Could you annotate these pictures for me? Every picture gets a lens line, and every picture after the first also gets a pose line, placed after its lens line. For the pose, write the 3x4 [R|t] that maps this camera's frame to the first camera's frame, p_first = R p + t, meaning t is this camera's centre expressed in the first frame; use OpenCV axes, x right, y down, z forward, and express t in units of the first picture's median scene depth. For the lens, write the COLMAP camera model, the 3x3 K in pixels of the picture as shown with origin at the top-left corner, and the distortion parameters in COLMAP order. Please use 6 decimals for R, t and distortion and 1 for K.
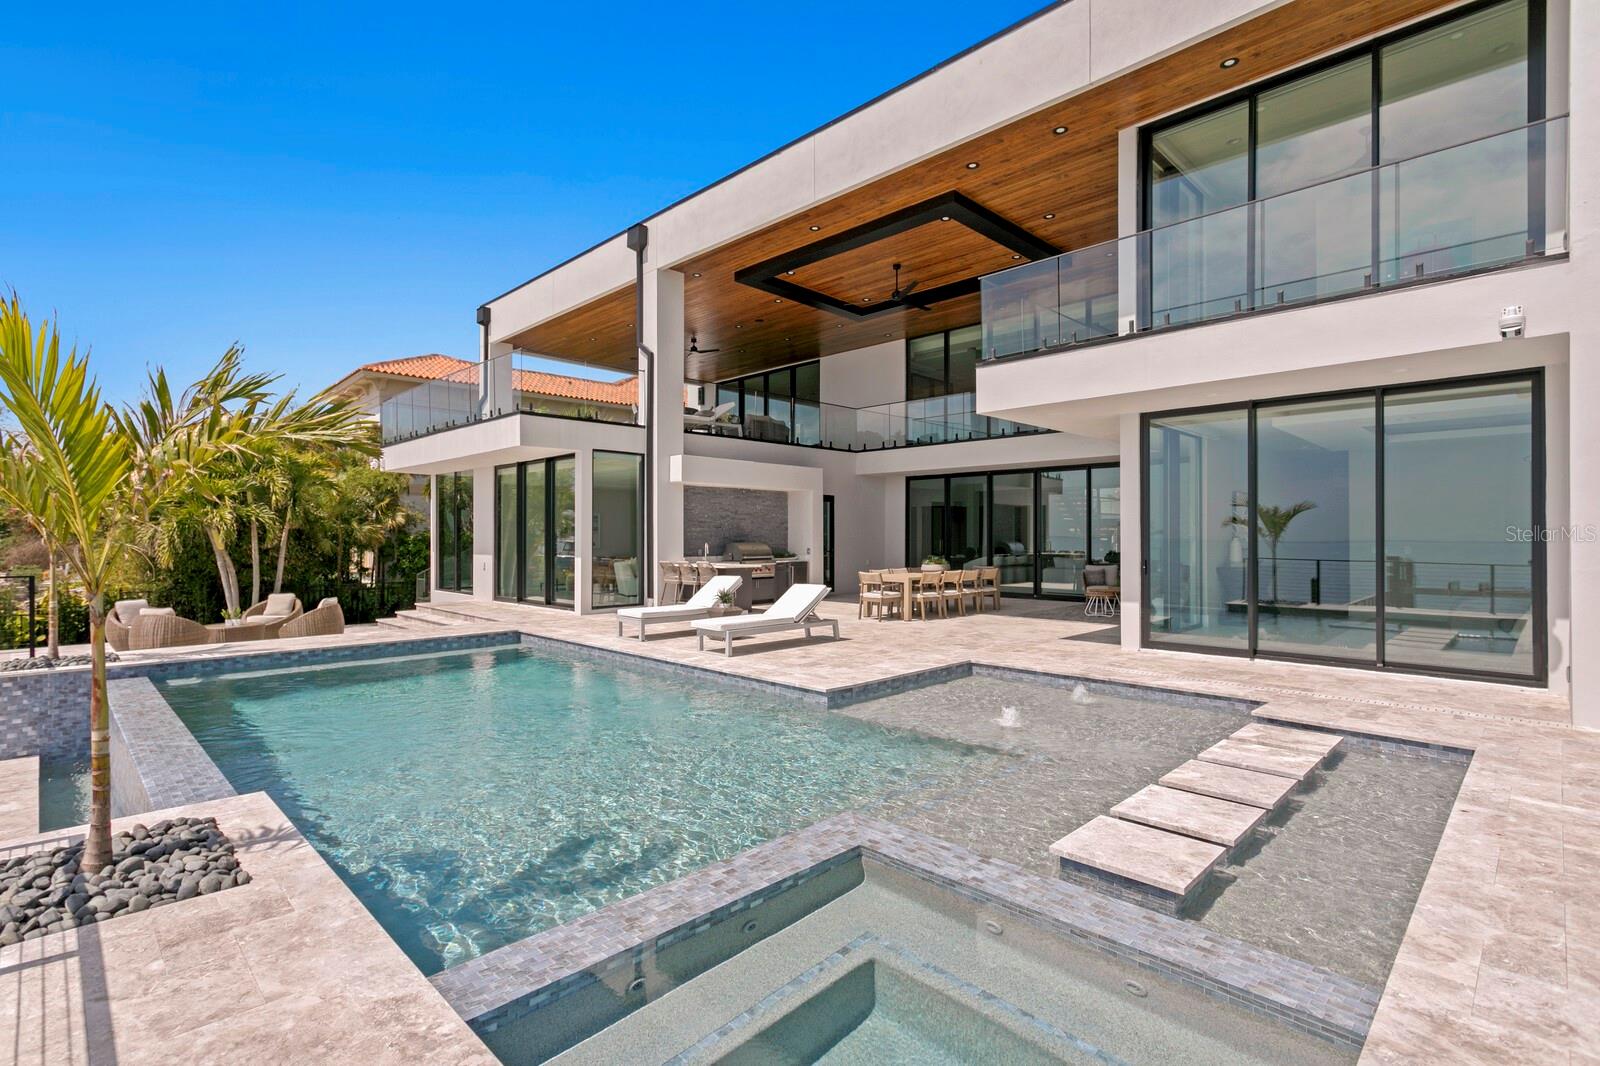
lens RADIAL K [[761.2, 0, 800.0], [0, 761.2, 533.0], [0, 0, 1]] dist [-0.000238, 0.000135]
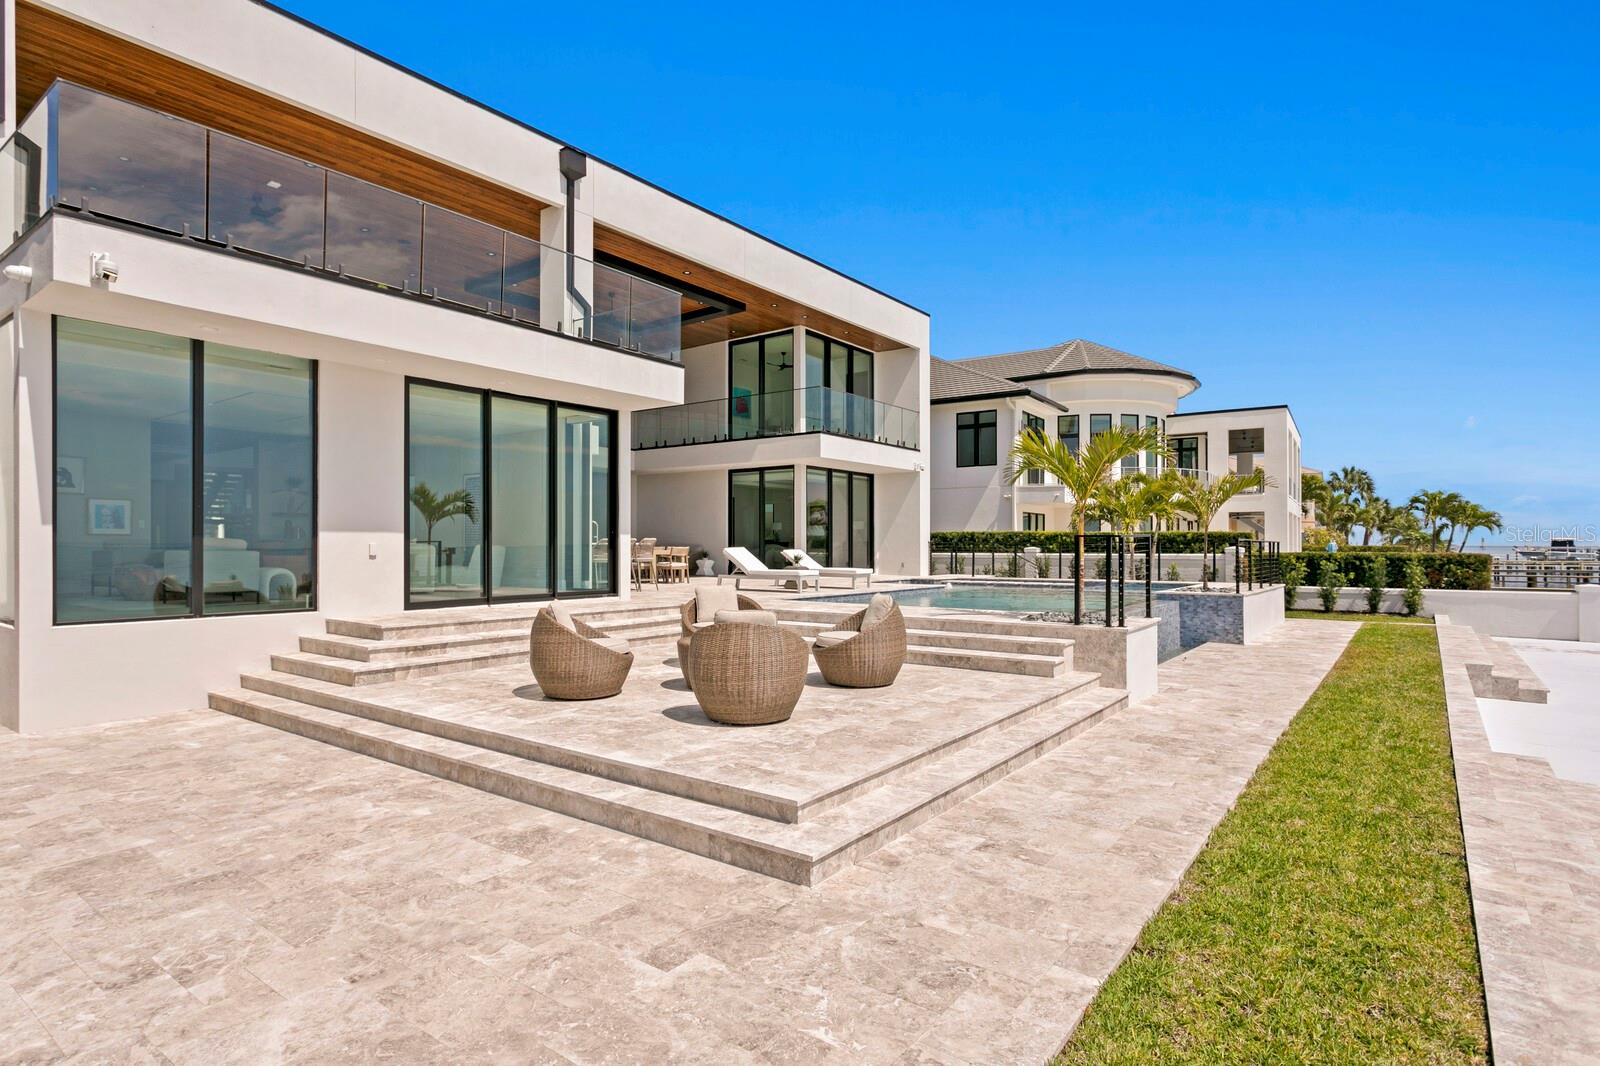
lens RADIAL K [[833.4, 0, 800.0], [0, 833.4, 533.0], [0, 0, 1]] dist [-0.000694, -0.000042]
pose [[-0.154219, 0.015352, 0.987917, -1.412012], [-0.002980, 0.999868, -0.016003, 0.049937], [-0.988032, -0.005412, -0.154153, 1.068128]]
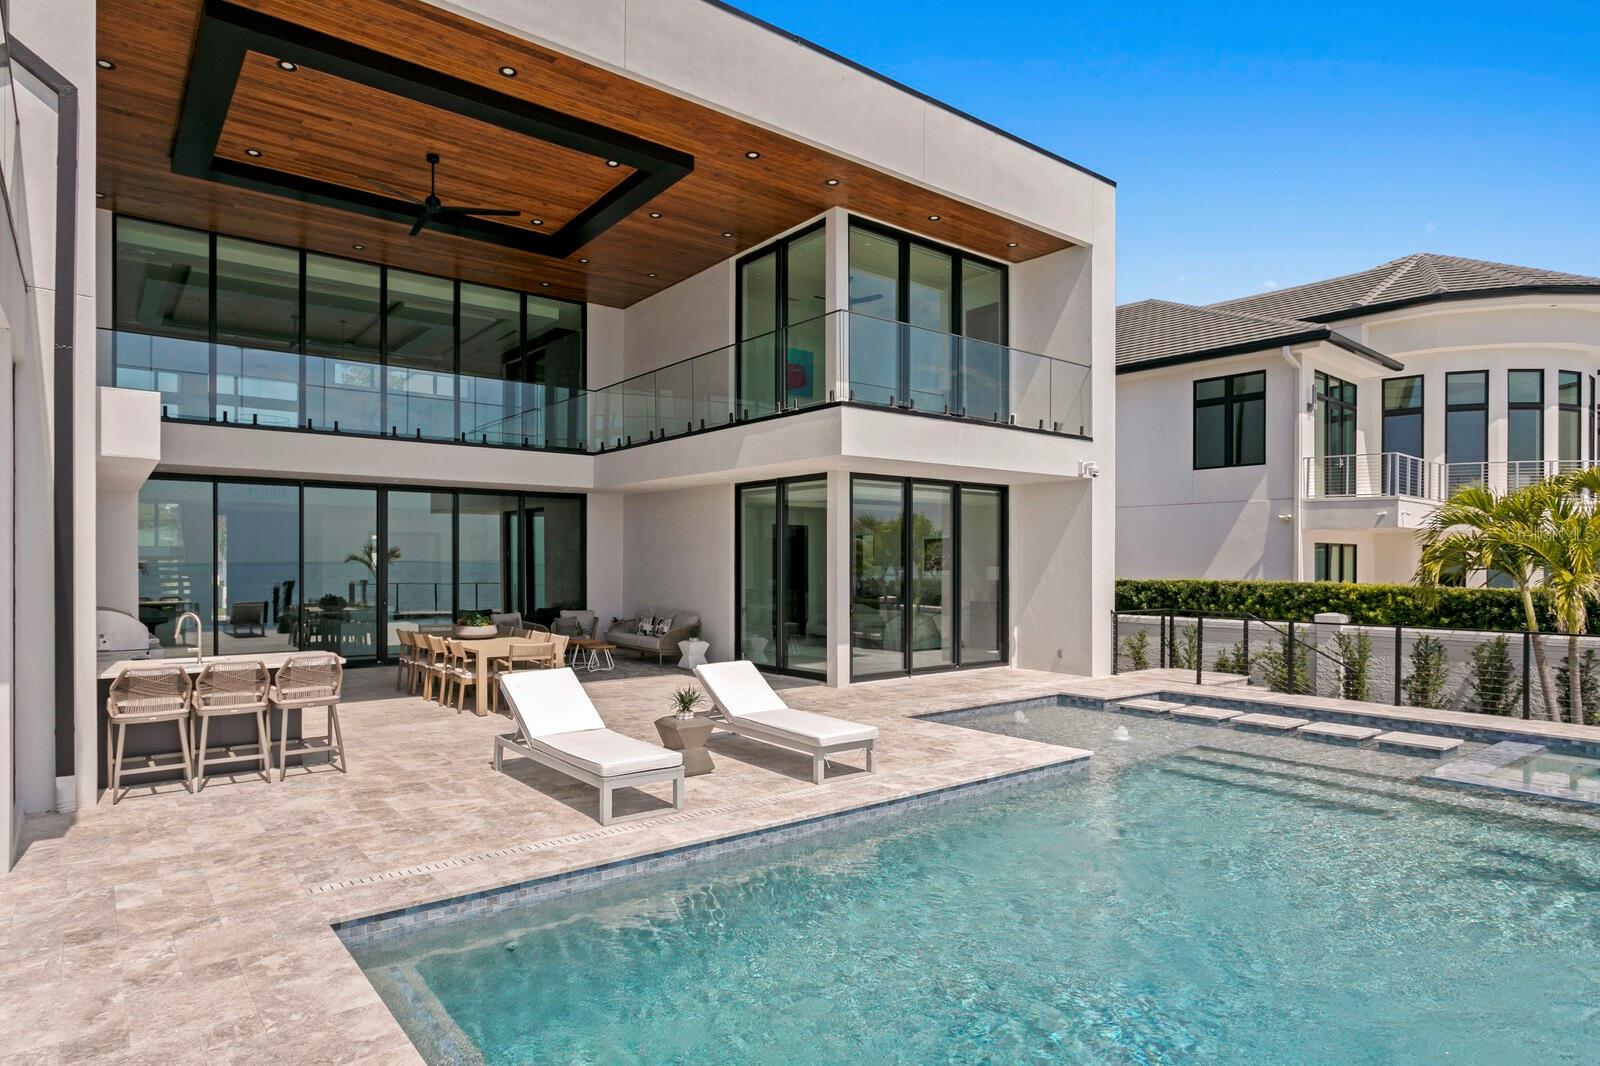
lens RADIAL K [[903.5, 0, 795.0], [0, 903.5, 559.9], [0, 0, 1]] dist [0.001954, 0.000241]
pose [[0.114261, 0.005310, 0.993437, -0.675339], [-0.003560, 0.999981, -0.004936, -0.019273], [-0.993444, -0.002972, 0.114277, 0.724106]]
